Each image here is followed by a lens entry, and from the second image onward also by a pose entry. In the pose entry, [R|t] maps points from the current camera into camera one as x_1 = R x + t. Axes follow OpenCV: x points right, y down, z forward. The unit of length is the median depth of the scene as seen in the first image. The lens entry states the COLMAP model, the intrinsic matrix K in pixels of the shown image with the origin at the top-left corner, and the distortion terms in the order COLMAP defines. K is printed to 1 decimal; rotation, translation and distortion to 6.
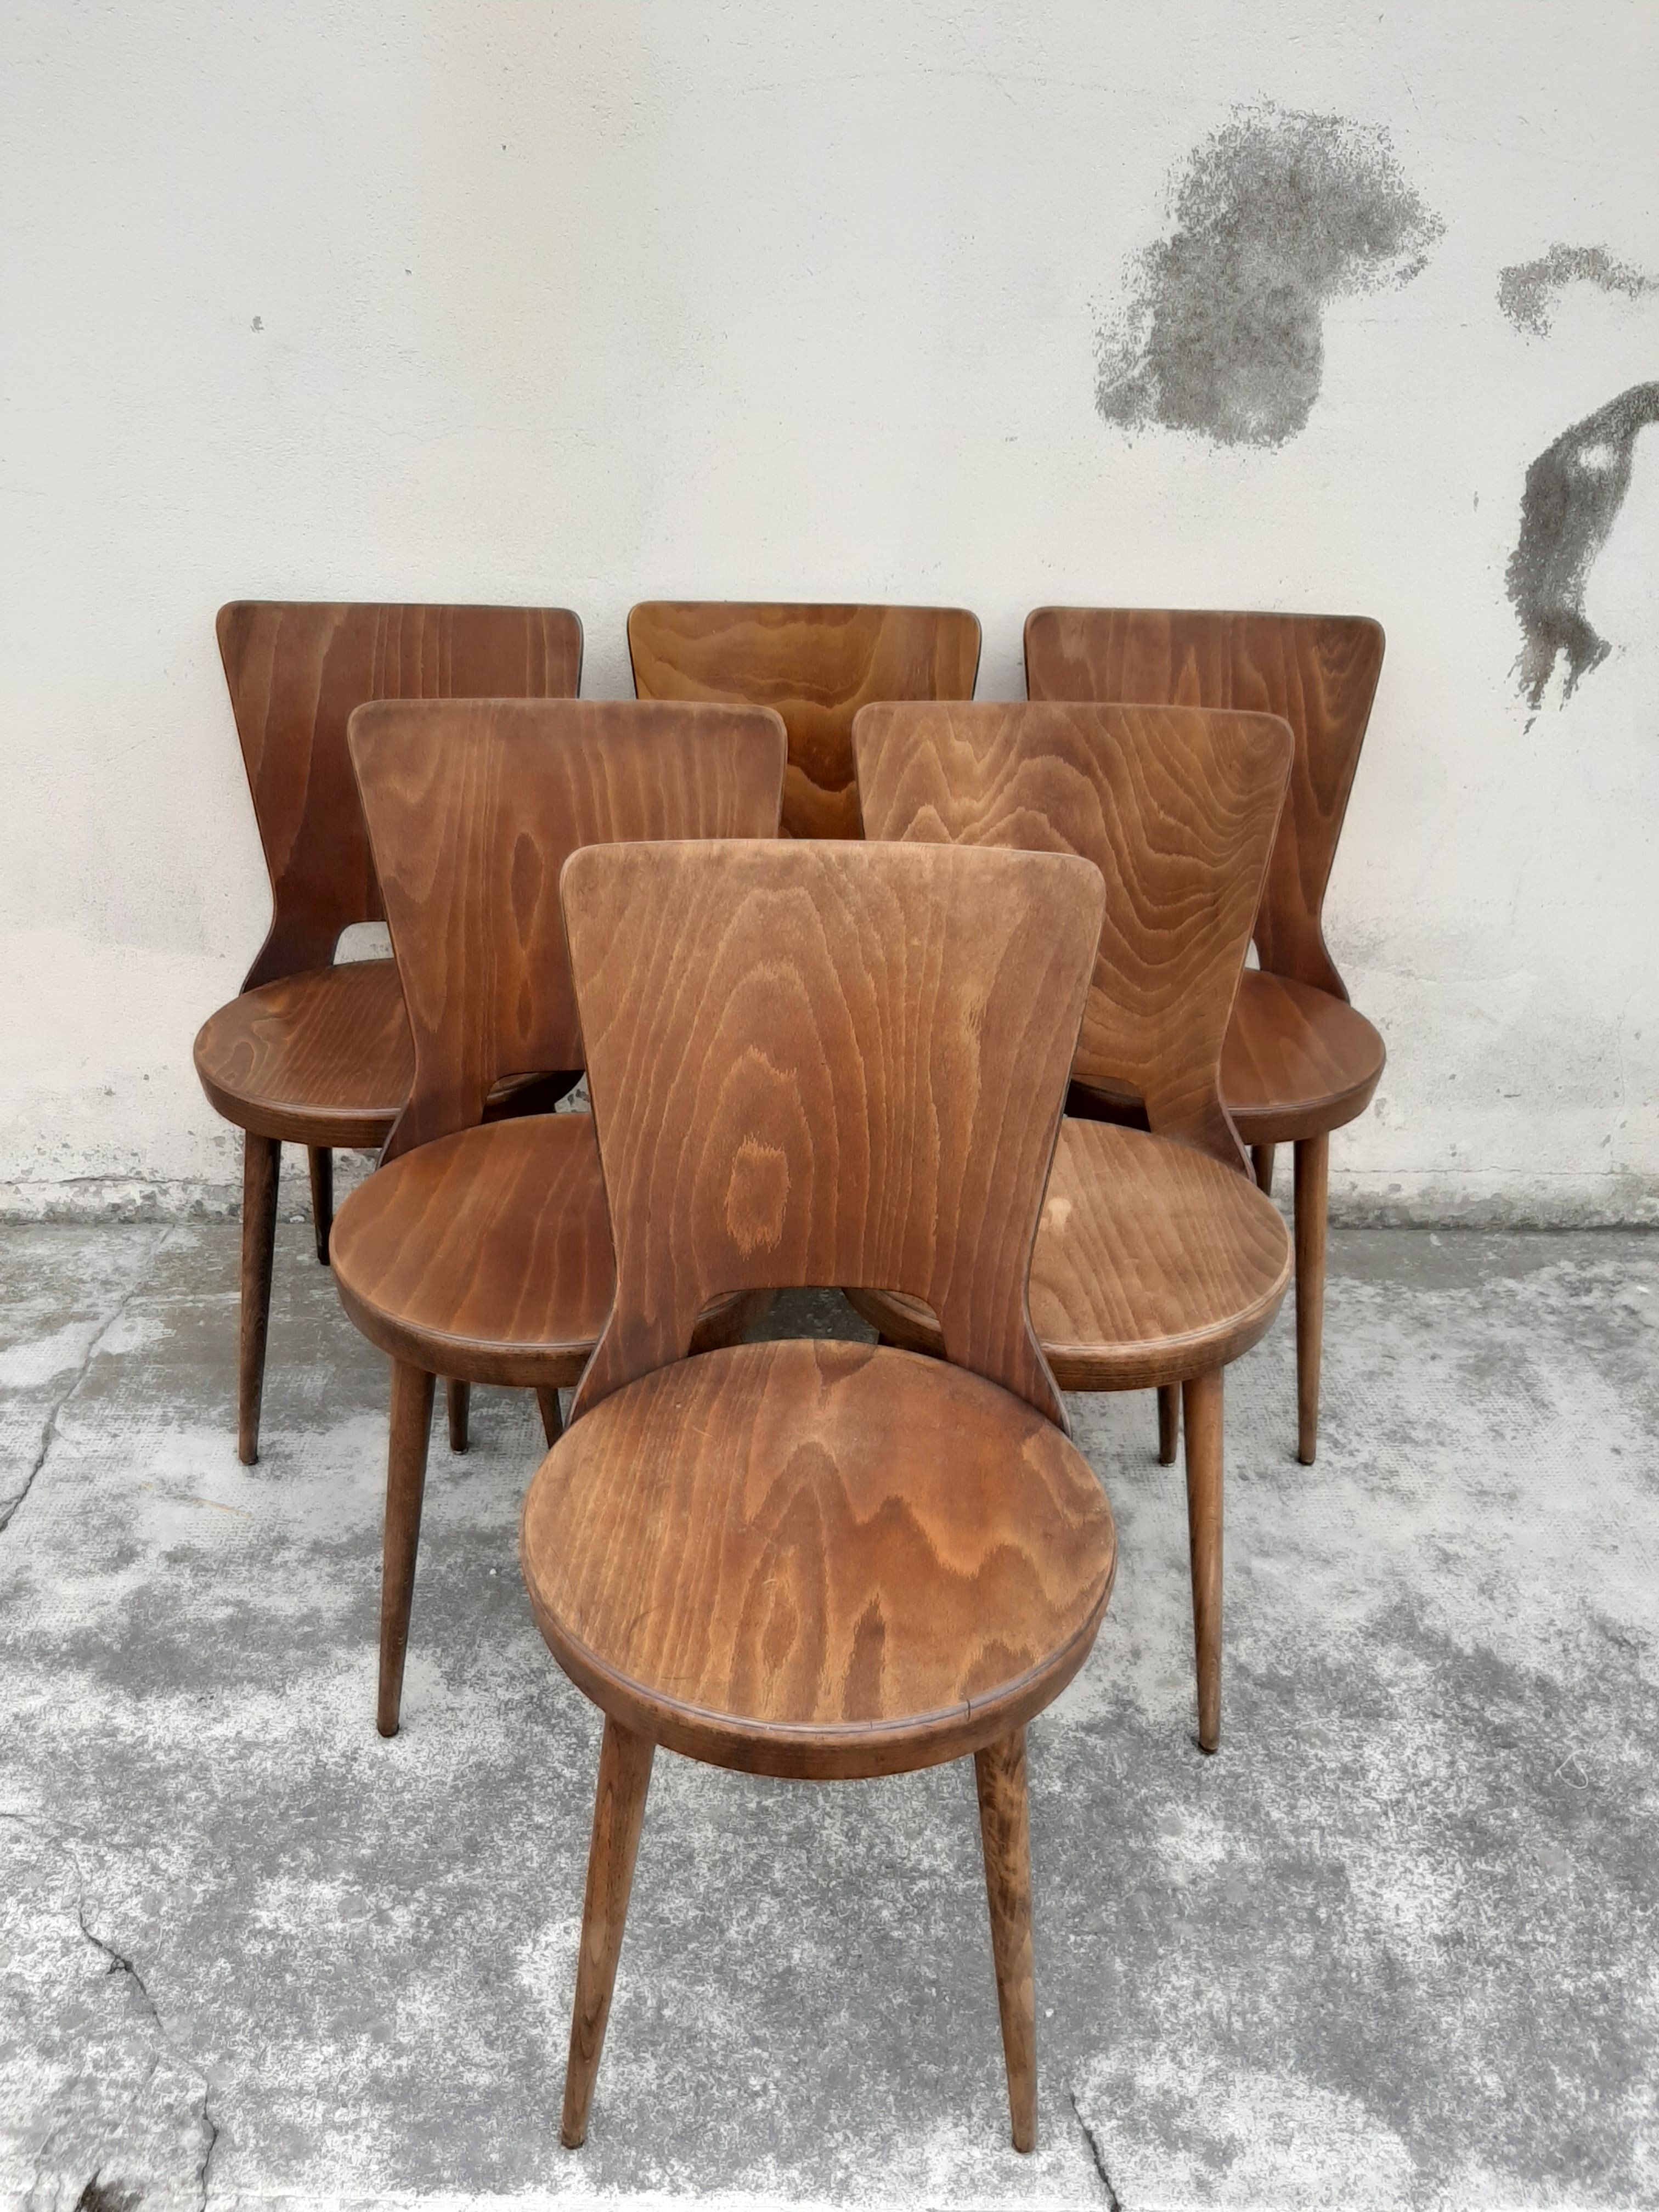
lens RADIAL K [[1716.2, 0, 826.5], [0, 1716.2, 1092.0], [0, 0, 1]] dist [0.056107, -0.137786]
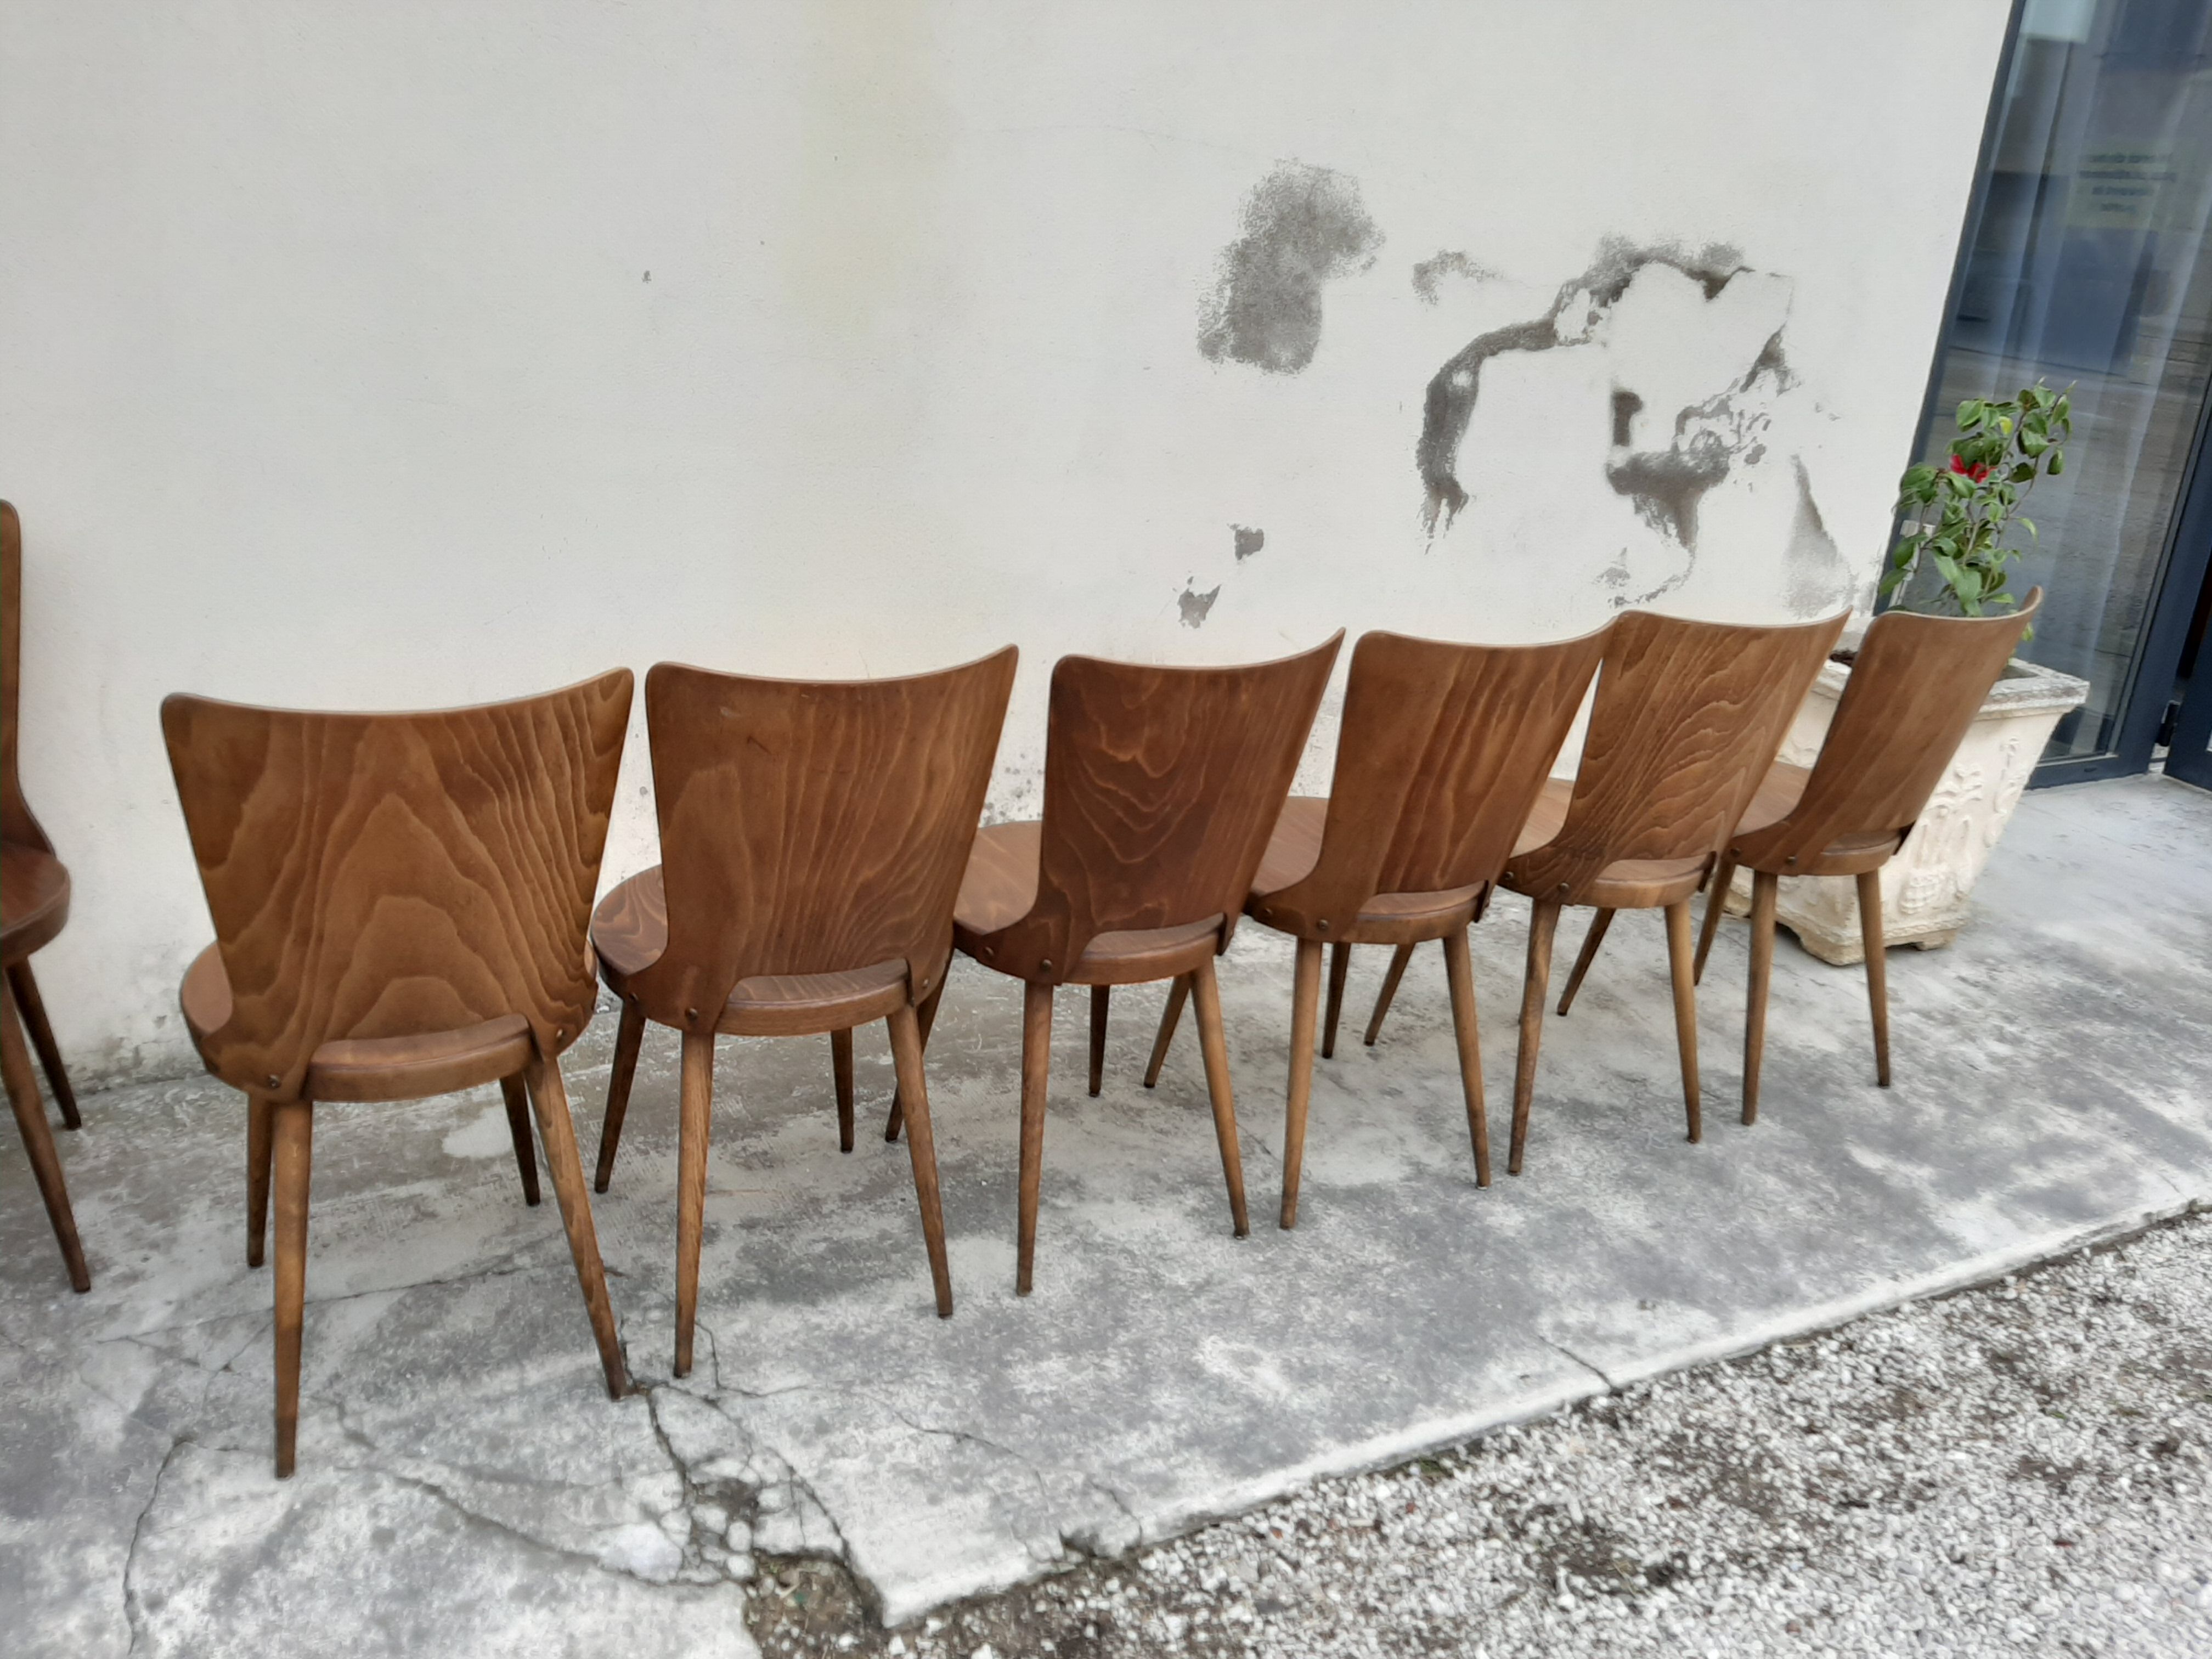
lens RADIAL K [[1709.1, 0, 1074.6], [0, 1709.1, 845.6], [0, 0, 1]] dist [0.072505, -0.129300]
pose [[0.891020, -0.116952, 0.438640, -0.666943], [0.154074, 0.986800, -0.049869, 0.091368], [-0.427017, 0.112017, 0.897278, -0.255513]]
